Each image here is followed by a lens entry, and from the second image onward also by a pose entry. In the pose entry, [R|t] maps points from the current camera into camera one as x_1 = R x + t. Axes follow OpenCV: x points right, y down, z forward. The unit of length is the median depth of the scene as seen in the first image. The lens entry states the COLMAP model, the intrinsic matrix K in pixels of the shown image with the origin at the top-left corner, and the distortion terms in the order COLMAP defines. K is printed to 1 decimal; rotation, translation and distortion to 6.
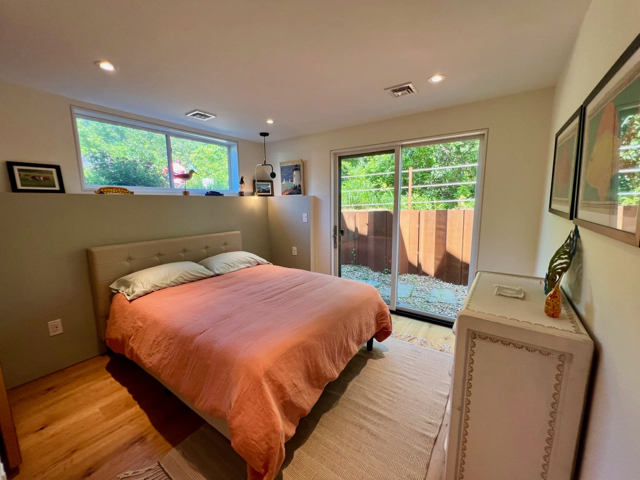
lens RADIAL K [[256.3, 0, 320.0], [0, 256.3, 240.0], [0, 0, 1]] dist [-0.000616, -0.000063]
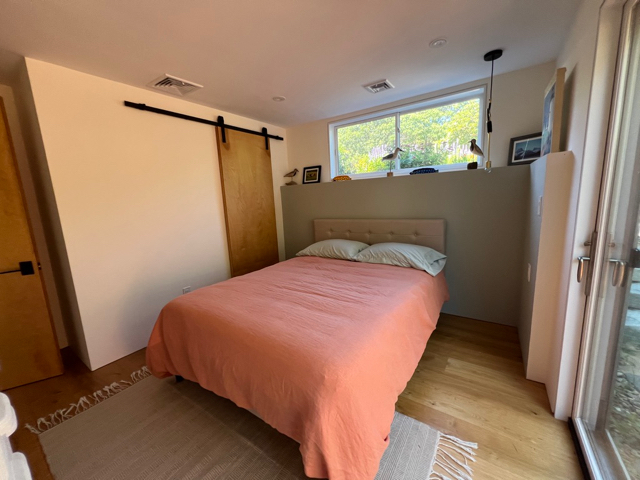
lens RADIAL K [[261.1, 0, 299.6], [0, 261.1, 234.3], [0, 0, 1]] dist [-0.000326, -0.000020]
pose [[-0.010748, 0.172429, -0.984963, 0.616621], [-0.076339, 0.982004, 0.172744, -0.130160], [0.997024, 0.077048, 0.002609, 0.832151]]
